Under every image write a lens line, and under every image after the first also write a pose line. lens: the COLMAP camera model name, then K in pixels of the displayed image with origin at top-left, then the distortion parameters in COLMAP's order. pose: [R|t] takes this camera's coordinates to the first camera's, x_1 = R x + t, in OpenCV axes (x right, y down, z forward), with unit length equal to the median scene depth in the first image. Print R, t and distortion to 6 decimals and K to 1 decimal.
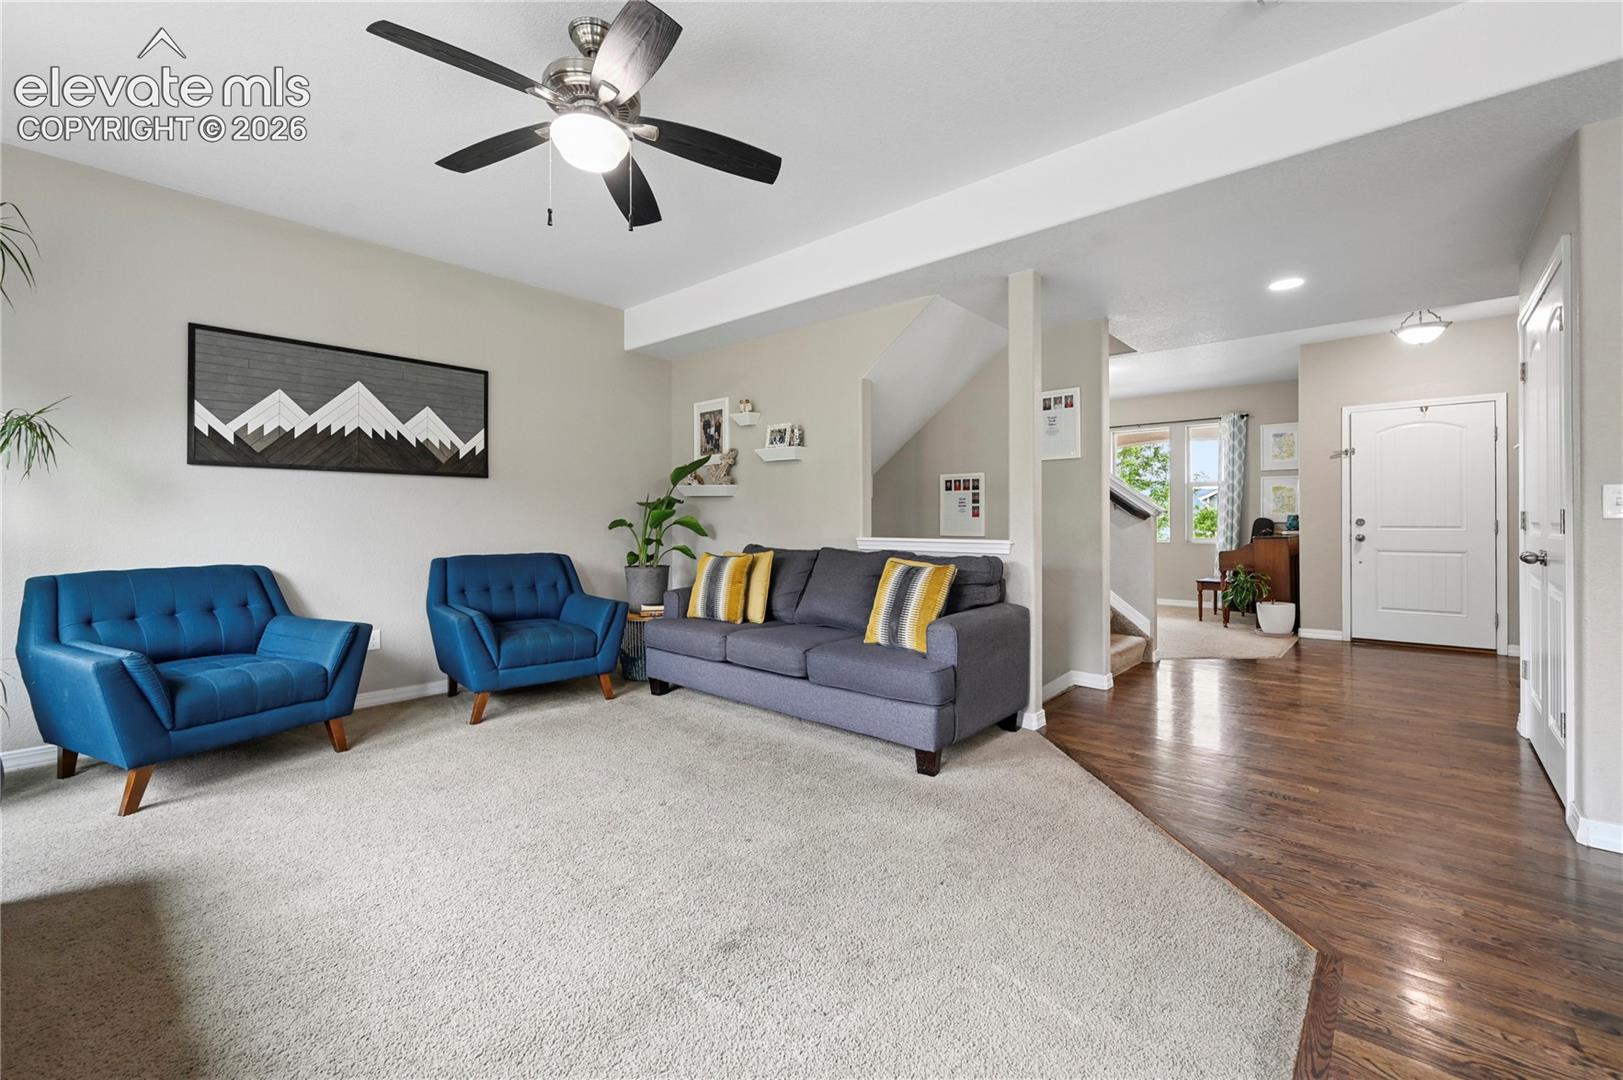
lens RADIAL K [[665.9, 0, 813.2], [0, 665.9, 527.4], [0, 0, 1]] dist [0.002485, -0.000360]
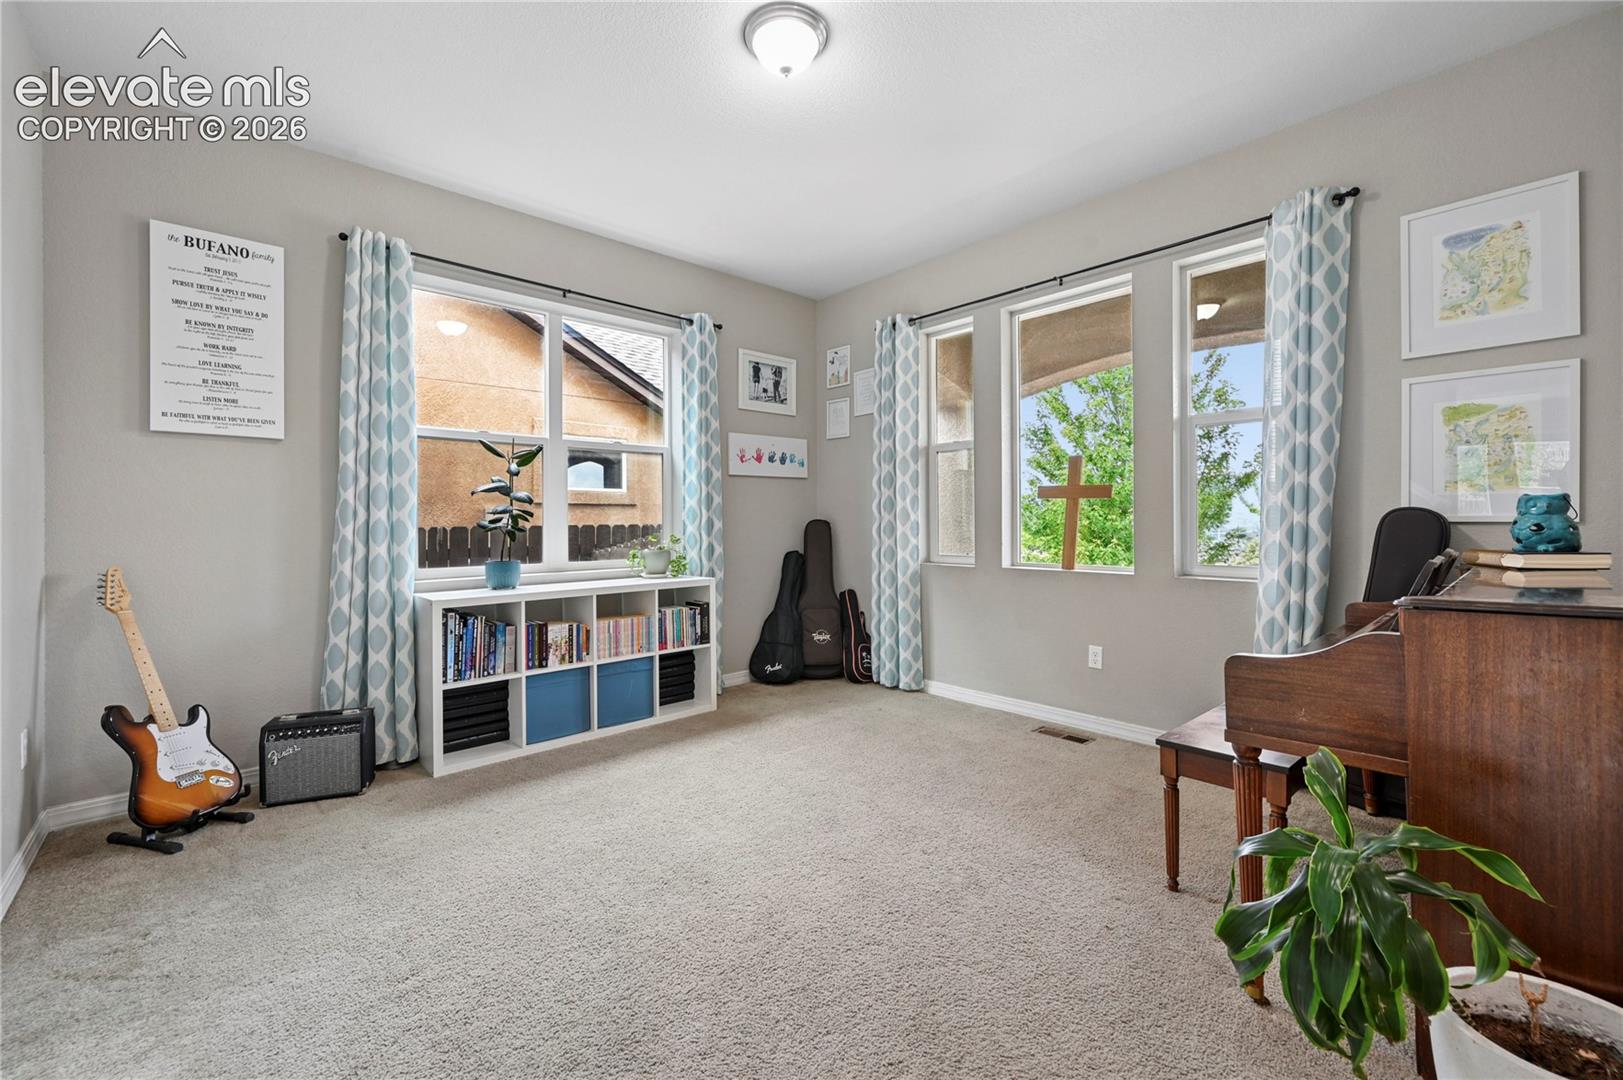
lens RADIAL K [[665.9, 0, 805.8], [0, 665.9, 530.1], [0, 0, 1]] dist [0.002485, -0.000360]
pose [[0.994923, -0.001114, -0.100630, 0.407806], [0.001409, 0.999995, 0.002860, -0.005013], [0.100627, -0.002987, 0.994920, 0.634371]]
